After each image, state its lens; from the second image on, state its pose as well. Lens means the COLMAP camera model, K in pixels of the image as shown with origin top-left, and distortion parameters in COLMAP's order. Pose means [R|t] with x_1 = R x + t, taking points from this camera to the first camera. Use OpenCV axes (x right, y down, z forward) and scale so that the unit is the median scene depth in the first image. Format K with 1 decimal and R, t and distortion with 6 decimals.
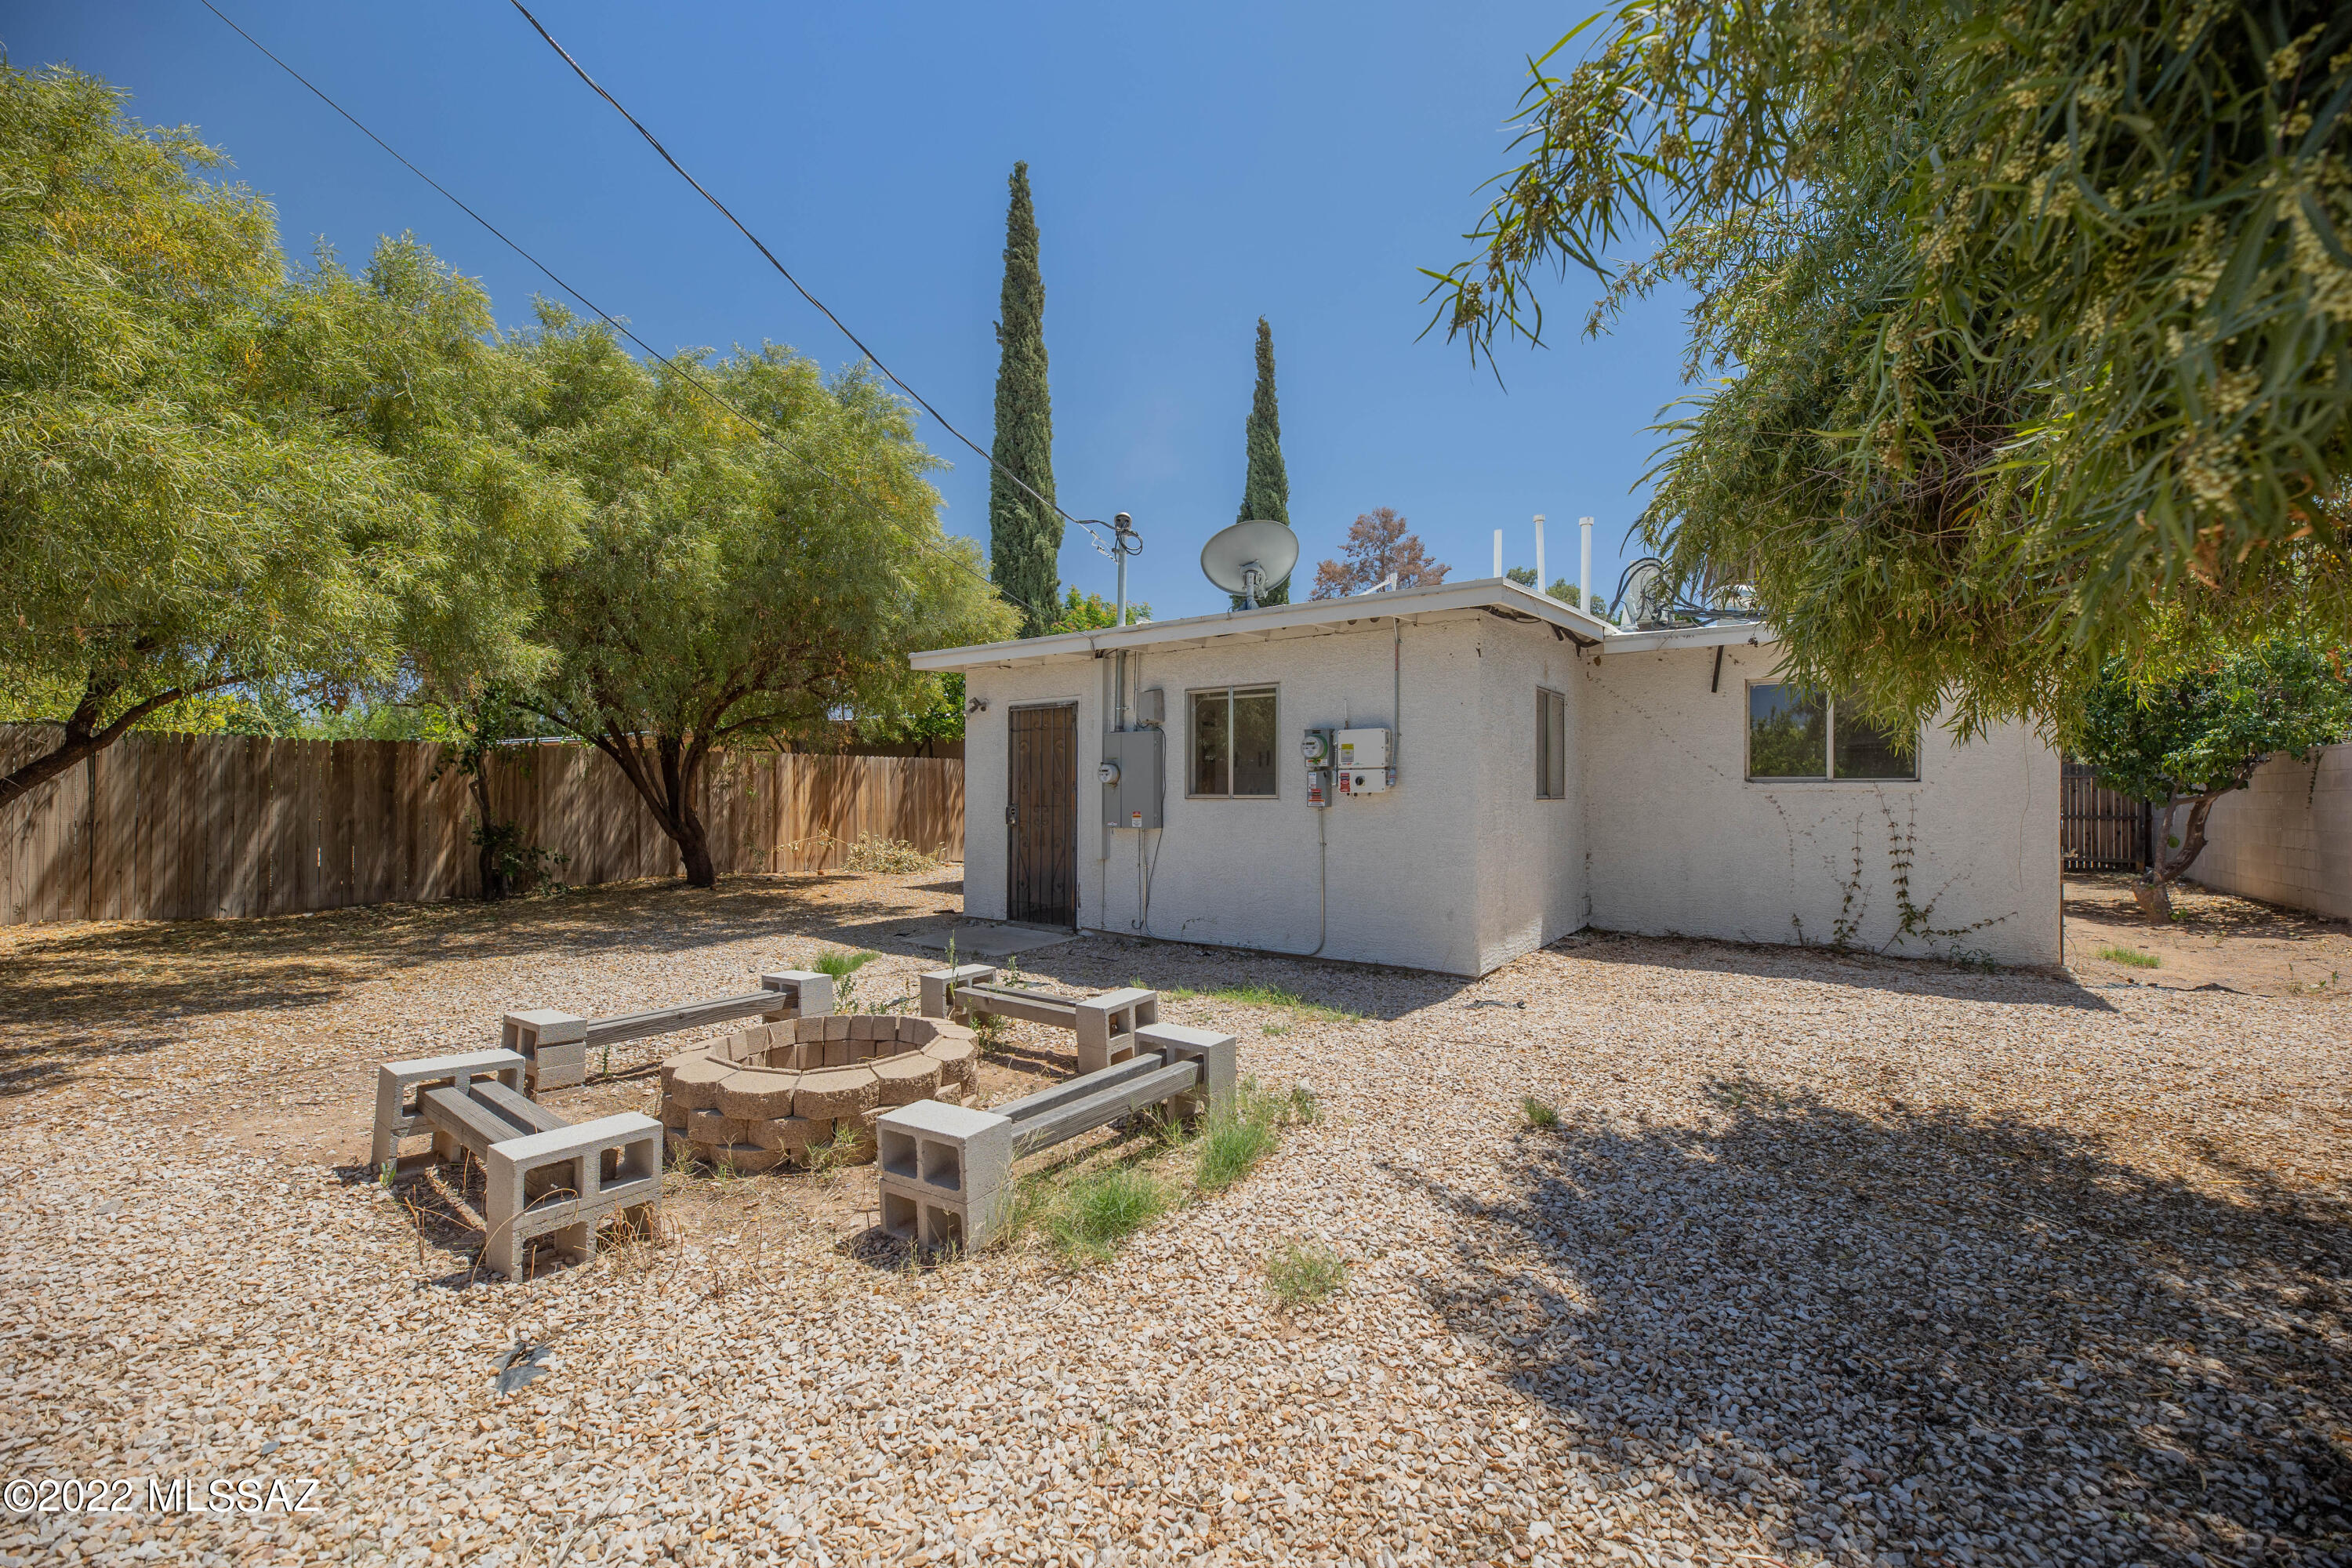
lens RADIAL K [[935.9, 0, 1189.1], [0, 935.9, 778.8], [0, 0, 1]] dist [-0.011568, -0.001236]
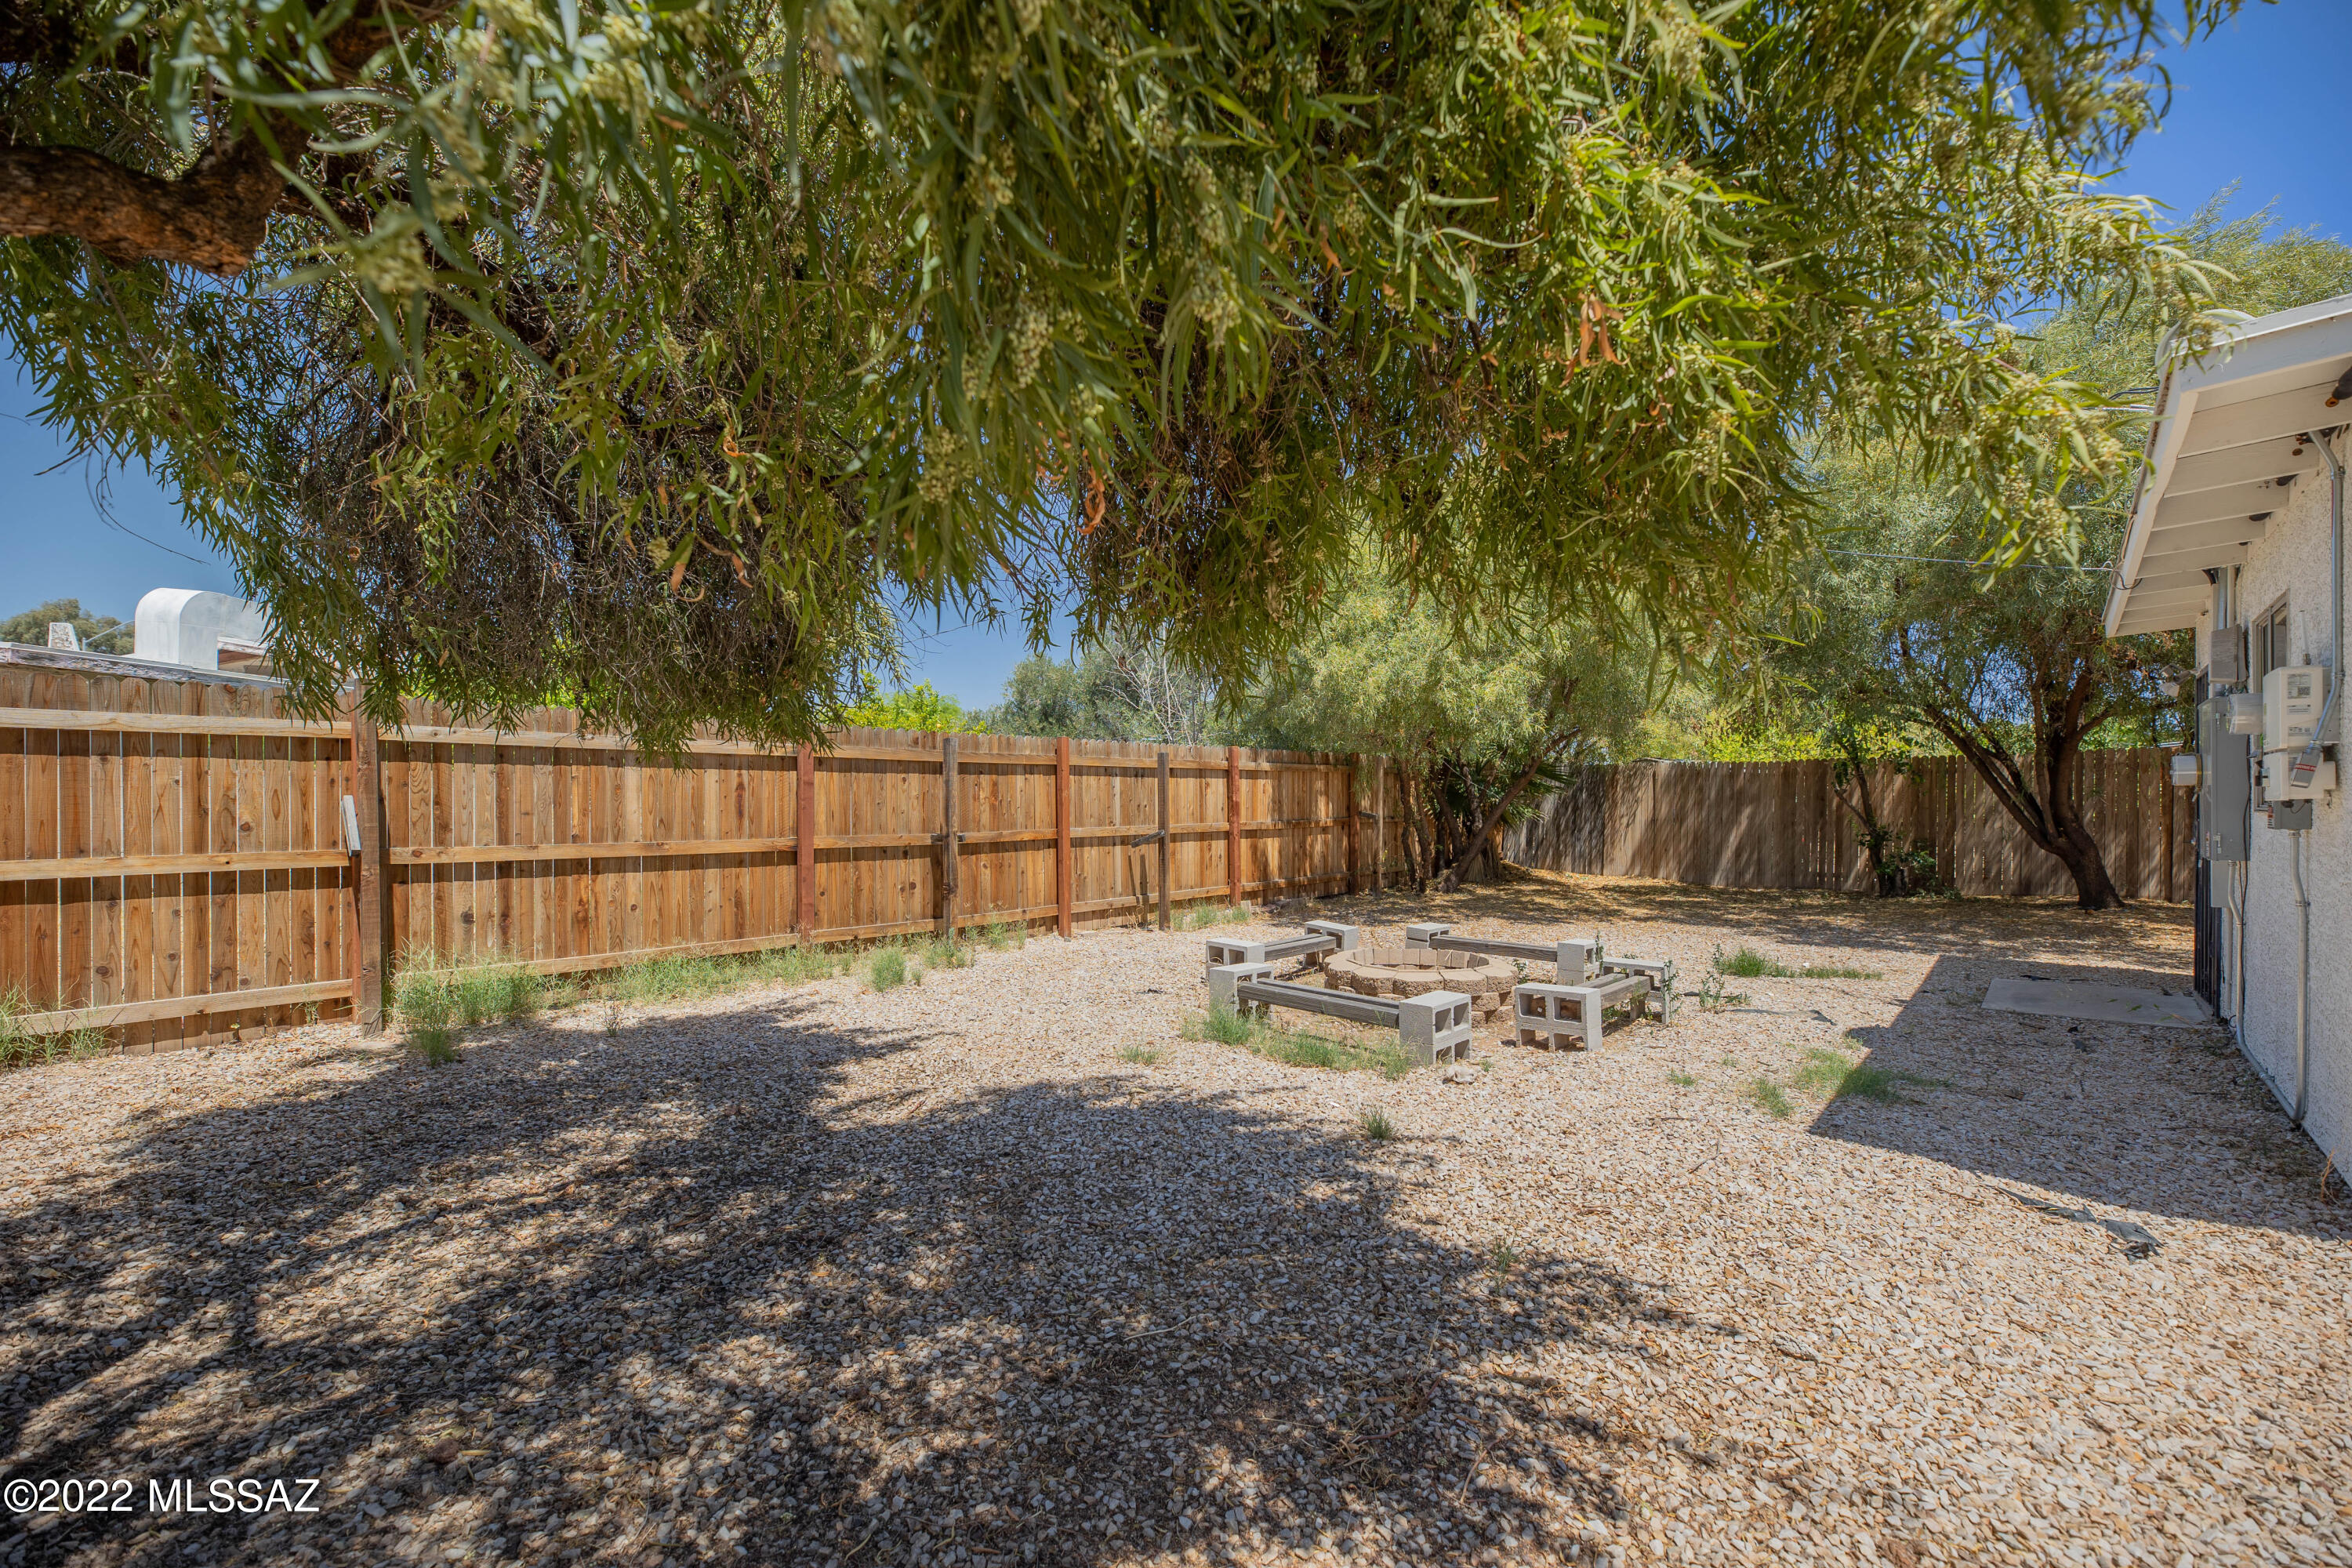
lens RADIAL K [[935.9, 0, 1182.7], [0, 935.9, 794.9], [0, 0, 1]] dist [-0.011568, -0.001236]
pose [[-0.117705, -0.001810, -0.993047, 1.239865], [0.007340, 0.999969, -0.002692, 0.008013], [0.993021, -0.007606, -0.117689, 0.809901]]
